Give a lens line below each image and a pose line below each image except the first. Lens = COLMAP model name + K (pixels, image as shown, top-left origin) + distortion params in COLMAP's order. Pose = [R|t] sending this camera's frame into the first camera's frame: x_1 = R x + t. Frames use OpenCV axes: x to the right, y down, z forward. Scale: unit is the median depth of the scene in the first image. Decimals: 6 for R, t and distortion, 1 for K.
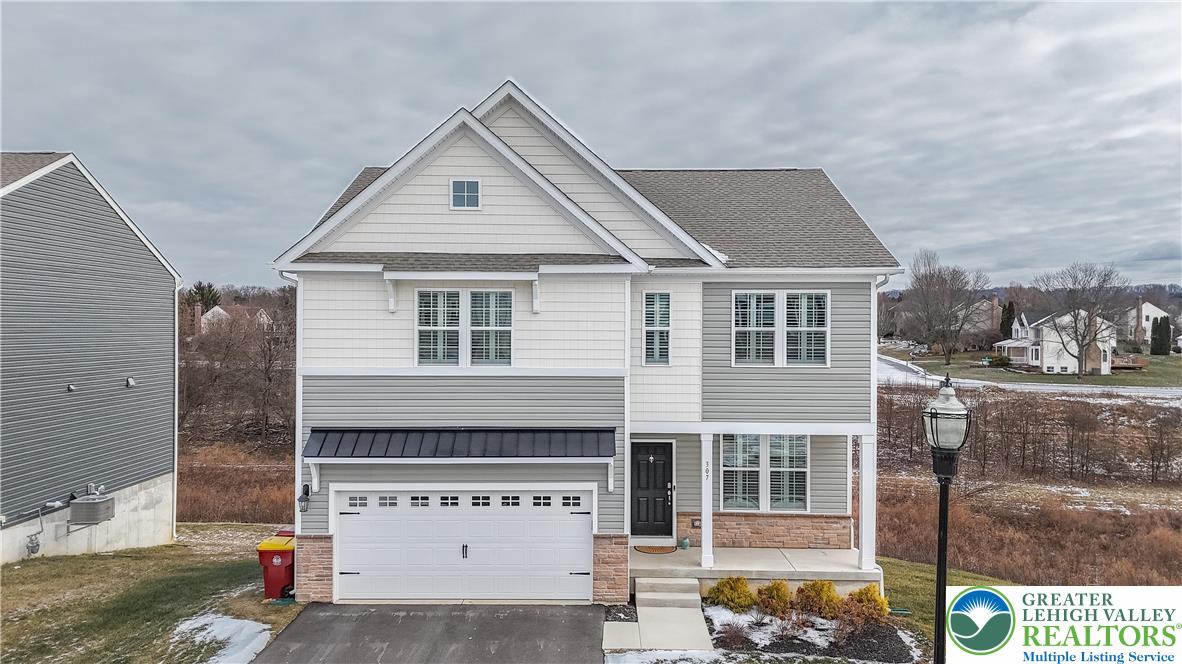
lens RADIAL K [[891.0, 0, 652.7], [0, 891.0, 333.2], [0, 0, 1]] dist [0.035039, -0.006788]
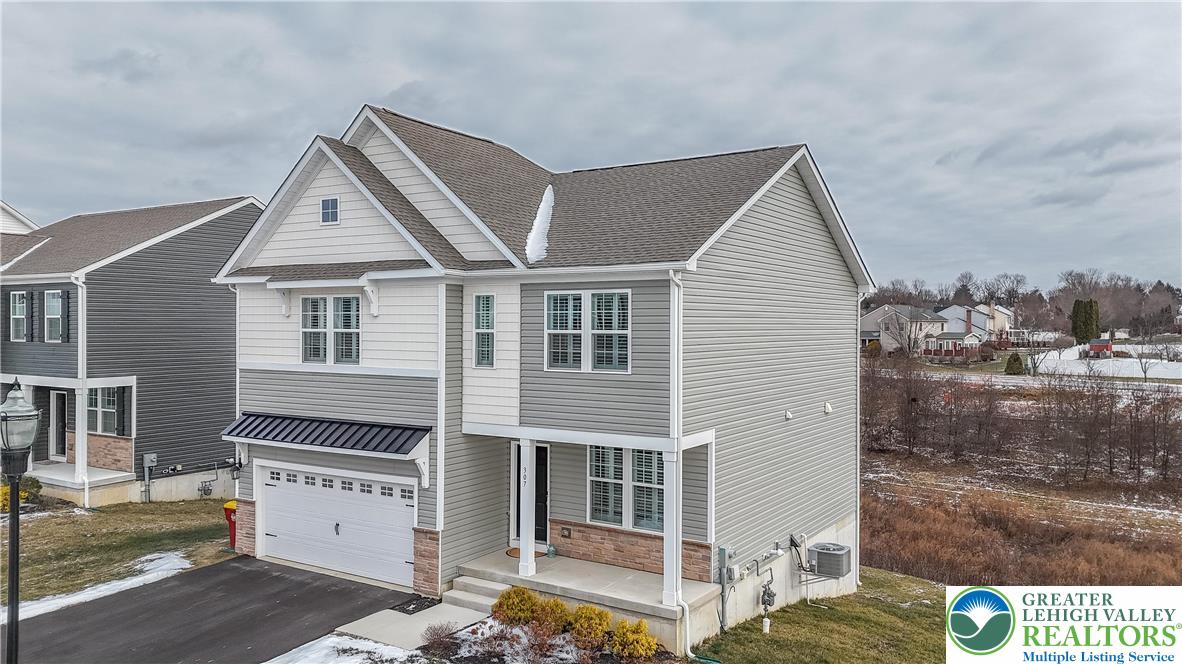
lens RADIAL K [[903.4, 0, 591.0], [0, 903.4, 332.0], [0, 0, 1]] dist [-0.001054, -0.001714]
pose [[0.847165, 0.003804, -0.531317, 0.668068], [-0.003385, 0.999993, 0.001763, -0.006431], [0.531320, 0.000305, 0.847171, 0.210145]]
